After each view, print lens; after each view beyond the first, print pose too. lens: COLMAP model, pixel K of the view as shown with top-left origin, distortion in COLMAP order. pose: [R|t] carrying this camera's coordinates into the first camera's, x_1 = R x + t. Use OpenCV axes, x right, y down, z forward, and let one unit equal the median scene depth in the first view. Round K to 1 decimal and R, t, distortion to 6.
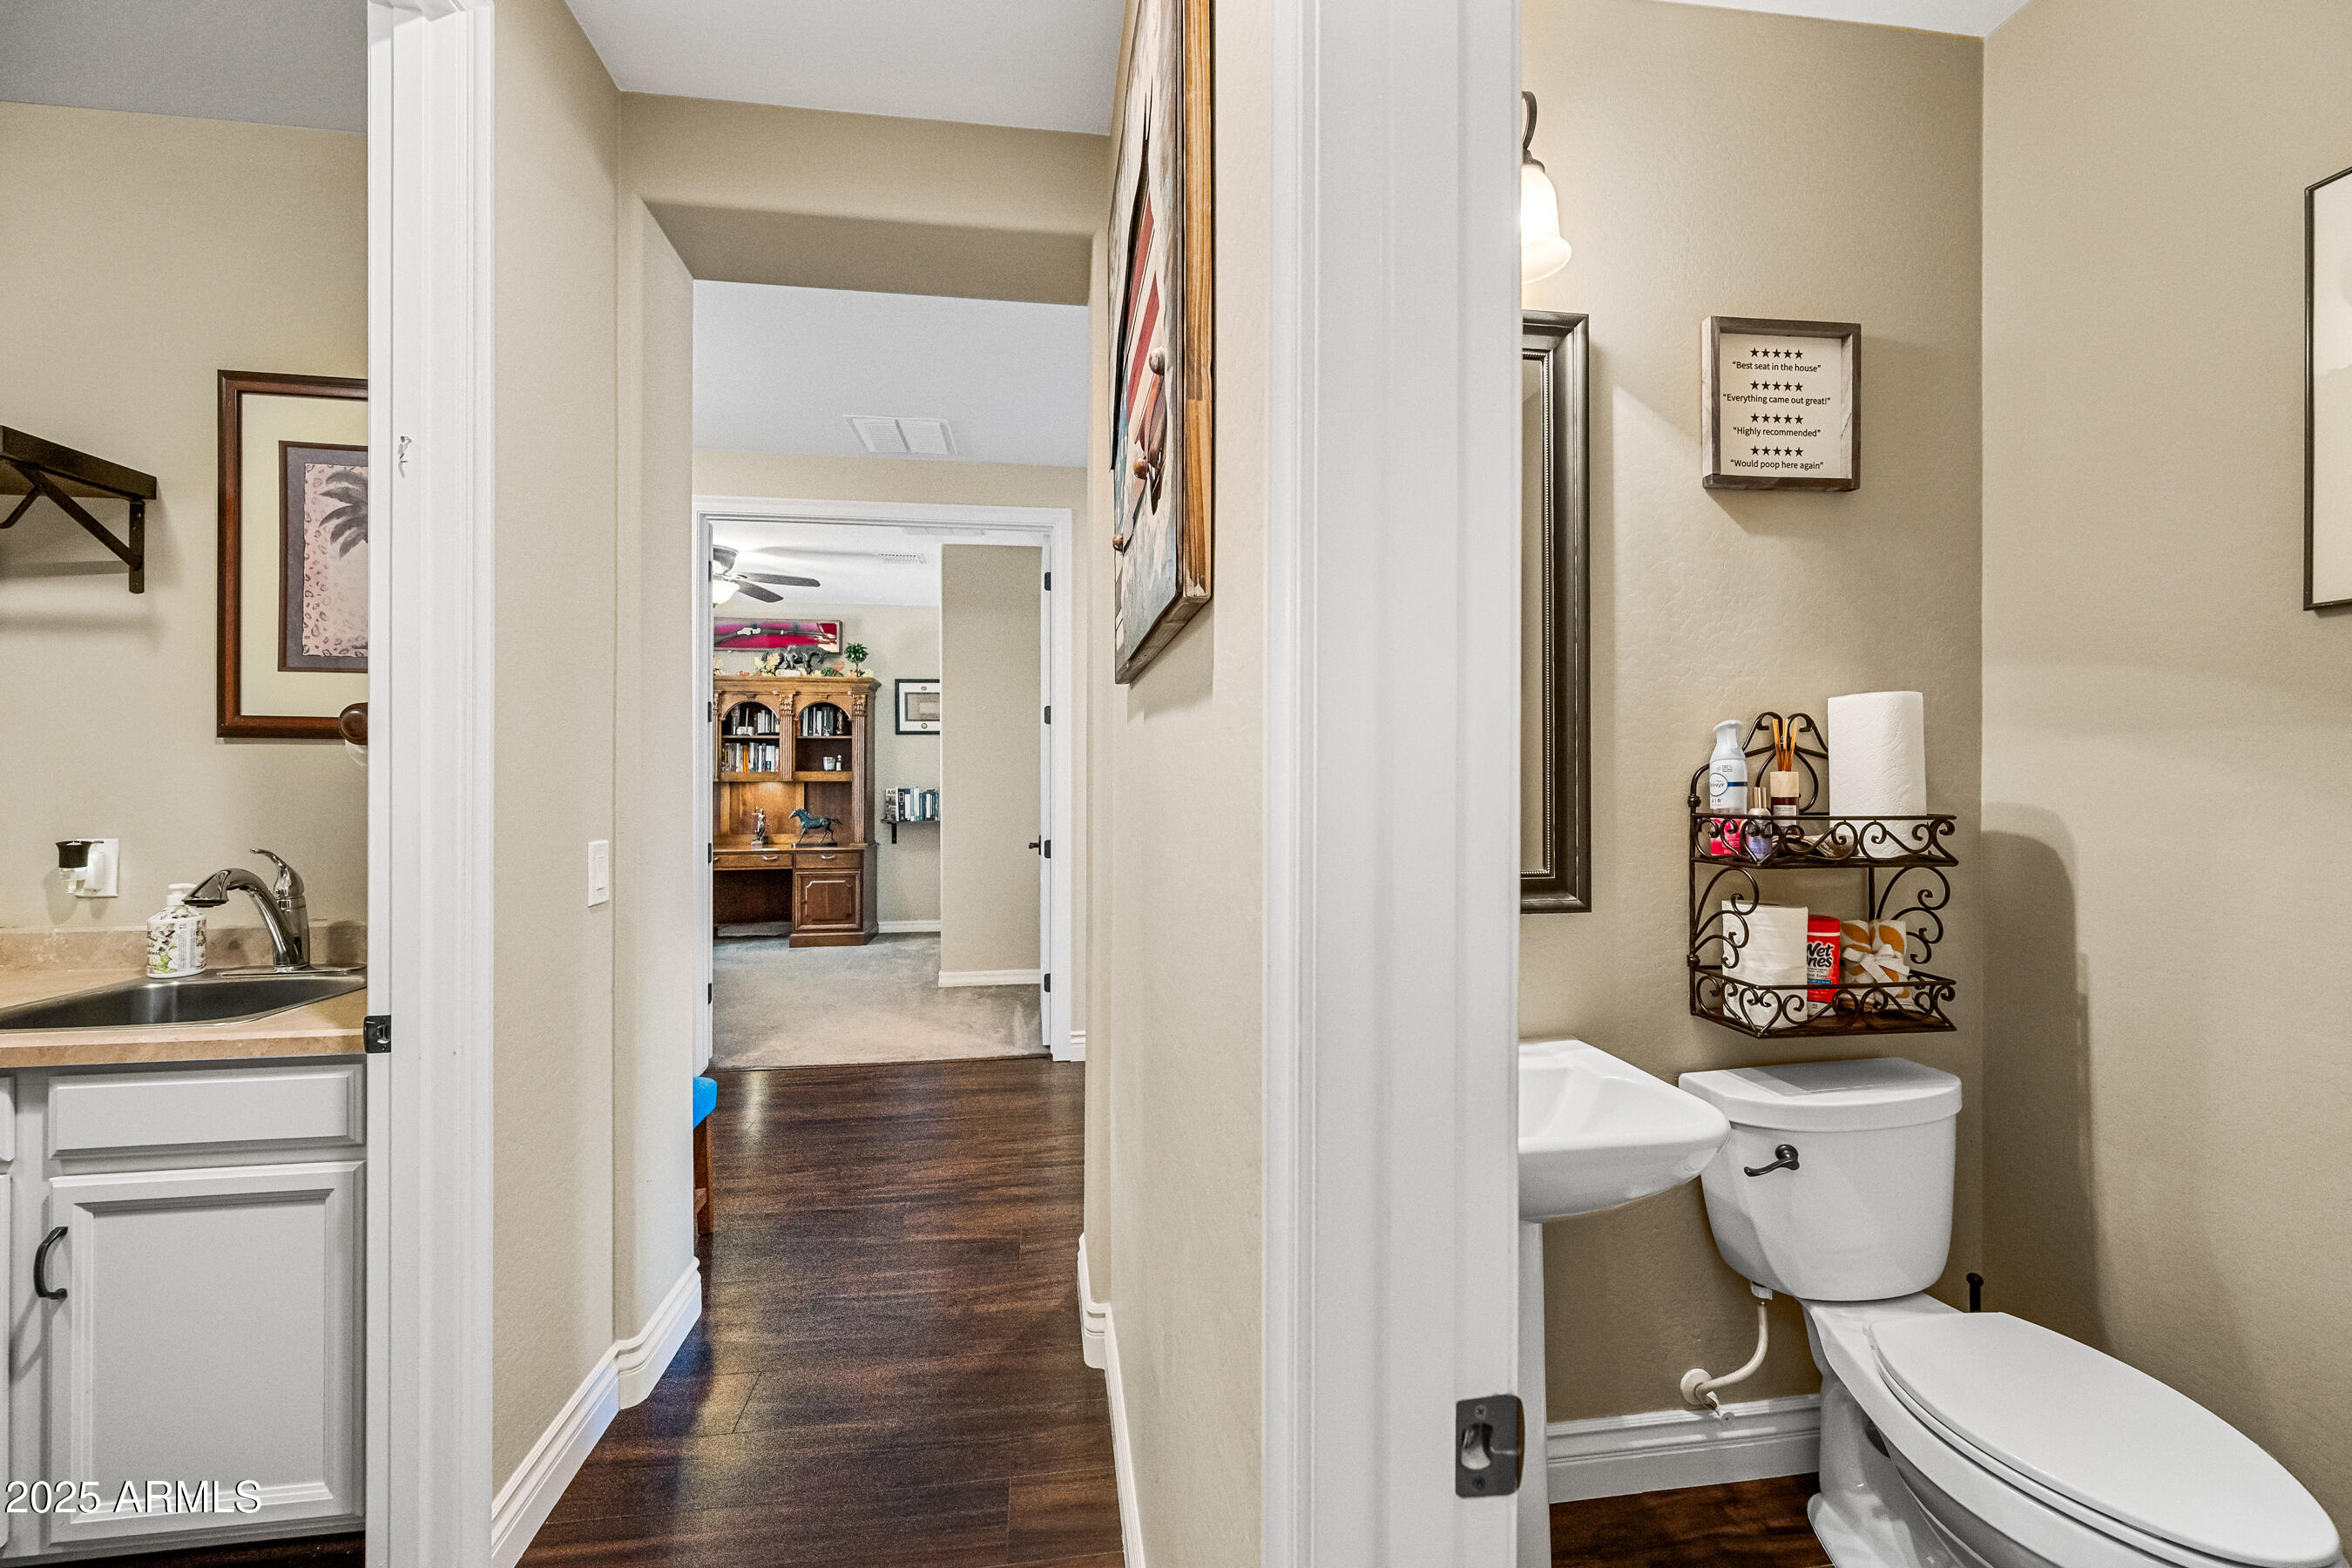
lens RADIAL K [[927.6, 0, 1183.6], [0, 927.6, 773.5], [0, 0, 1]] dist [-0.005042, 0.003709]
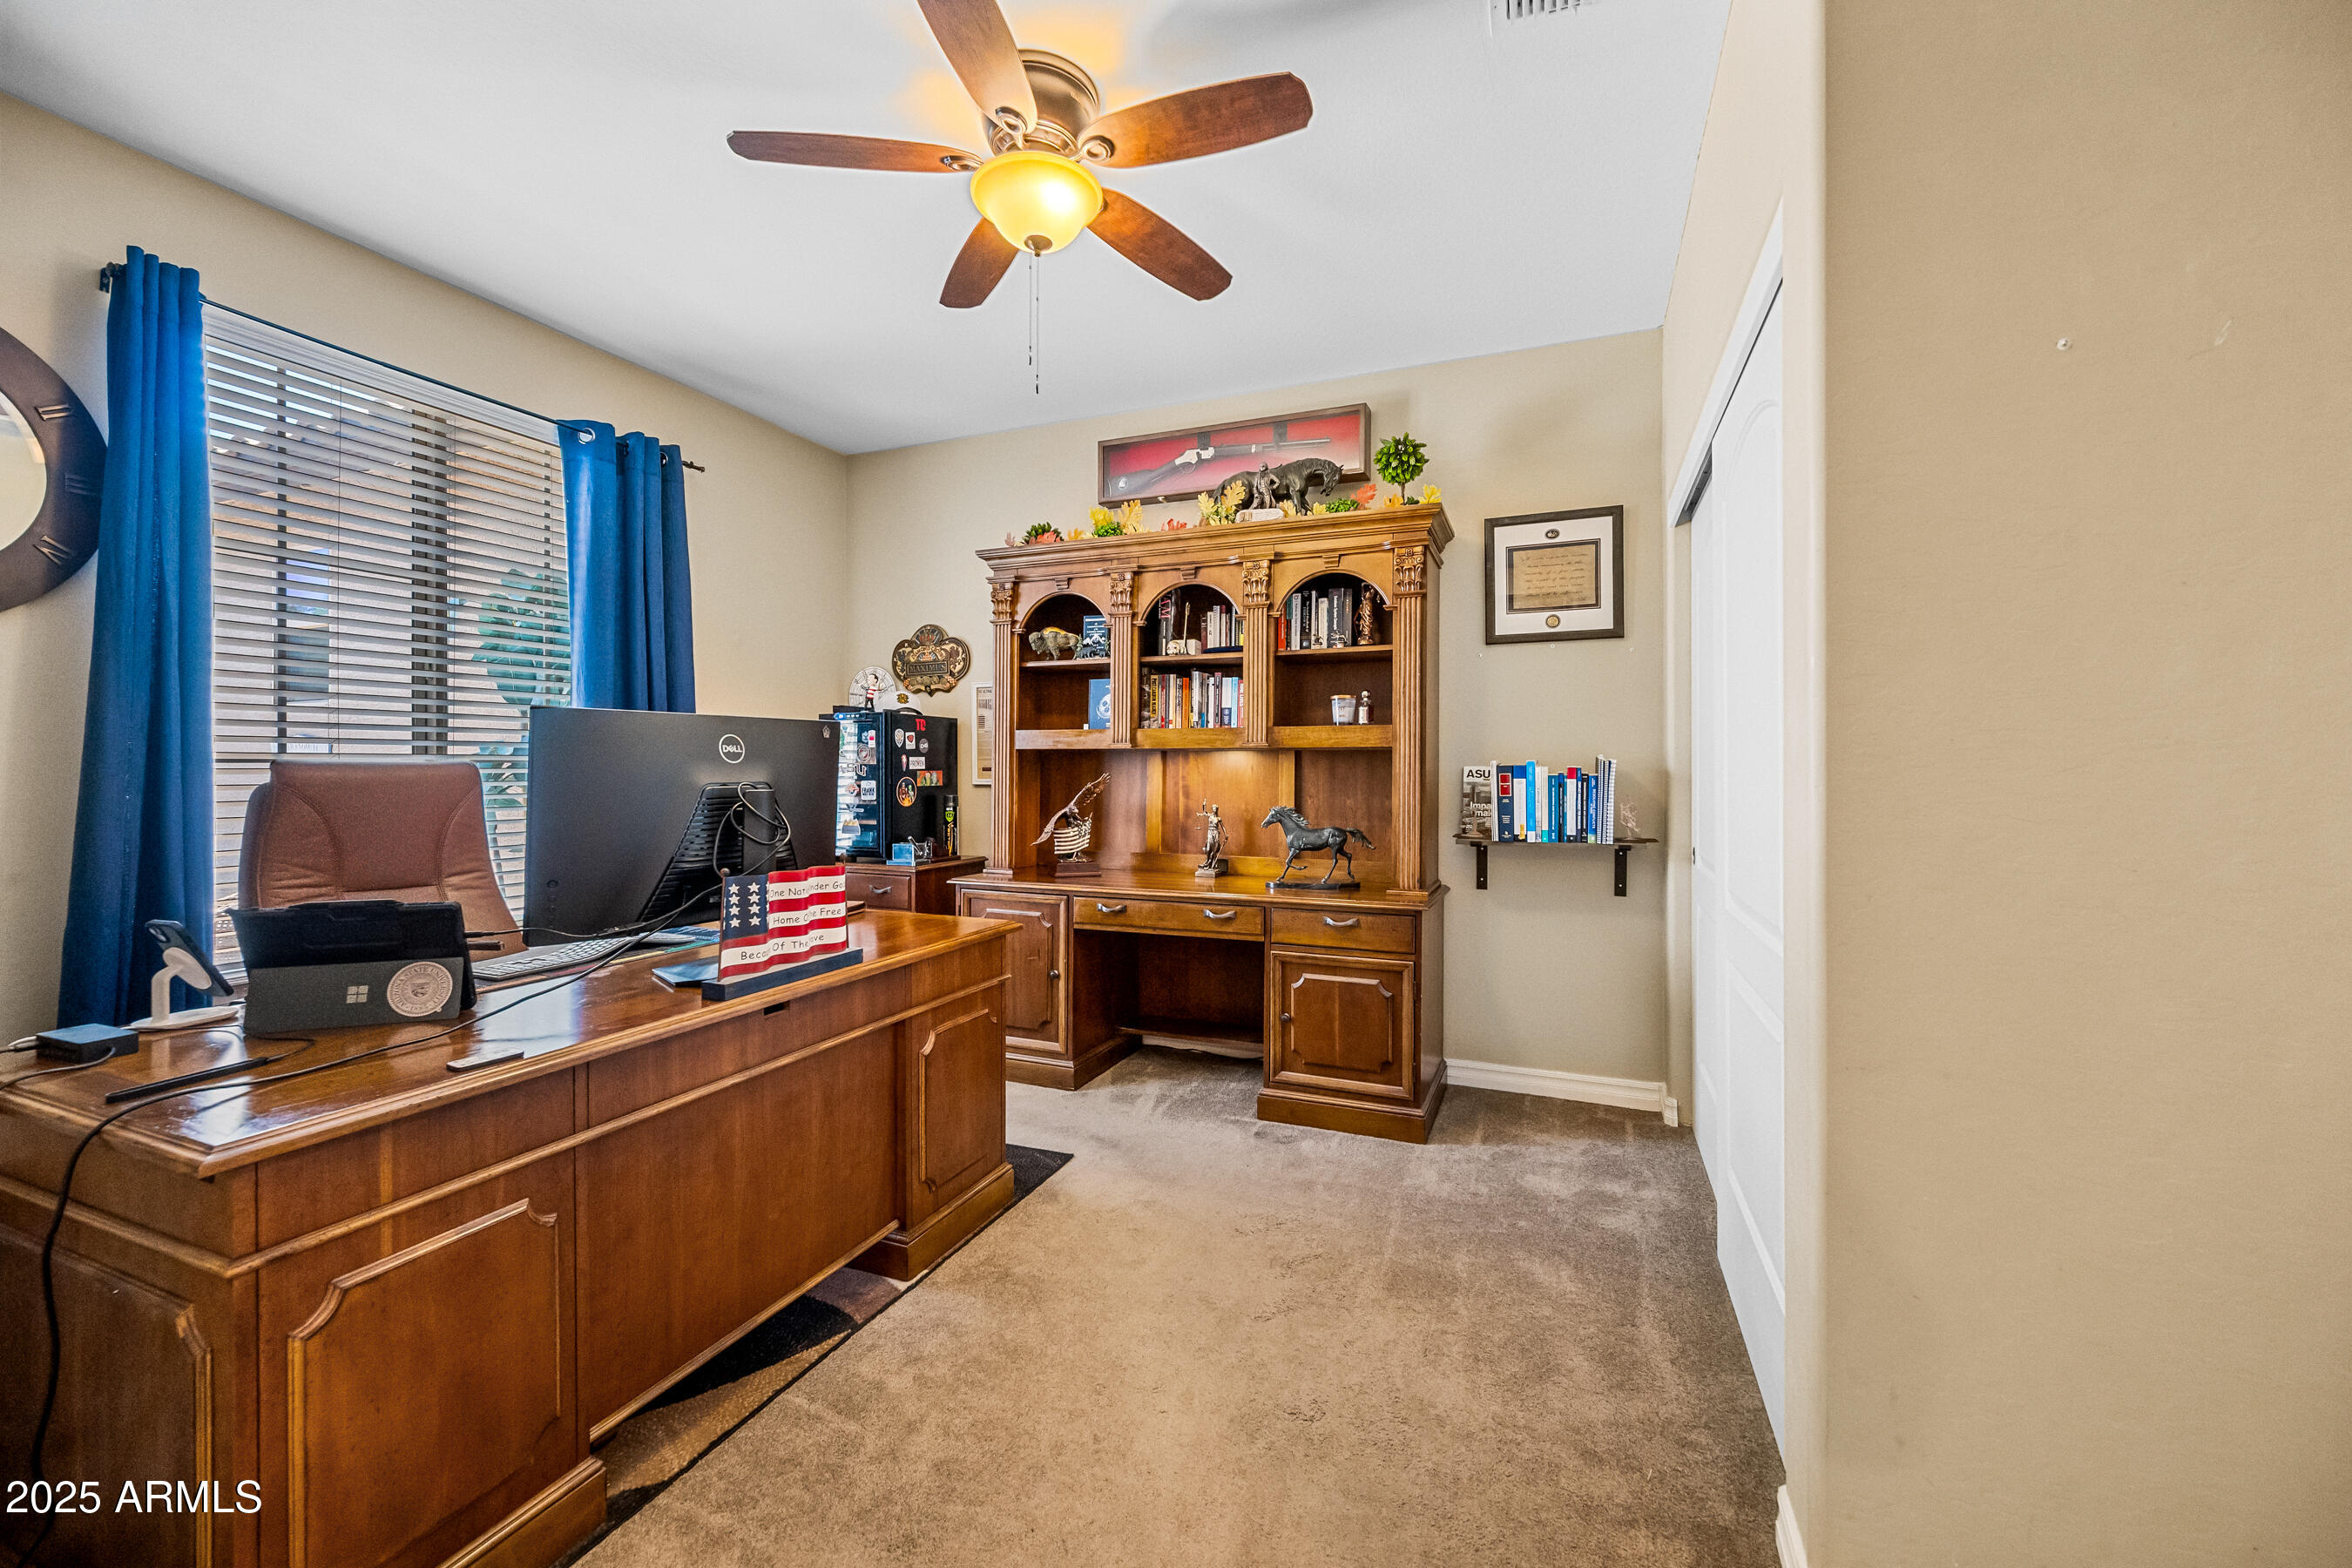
lens RADIAL K [[927.6, 0, 1188.7], [0, 927.6, 762.0], [0, 0, 1]] dist [-0.005042, 0.003709]
pose [[0.854371, 0.001928, -0.519661, -0.217151], [0.000854, 0.999987, 0.005115, 0.013263], [0.519664, -0.004814, 0.854357, 0.588892]]
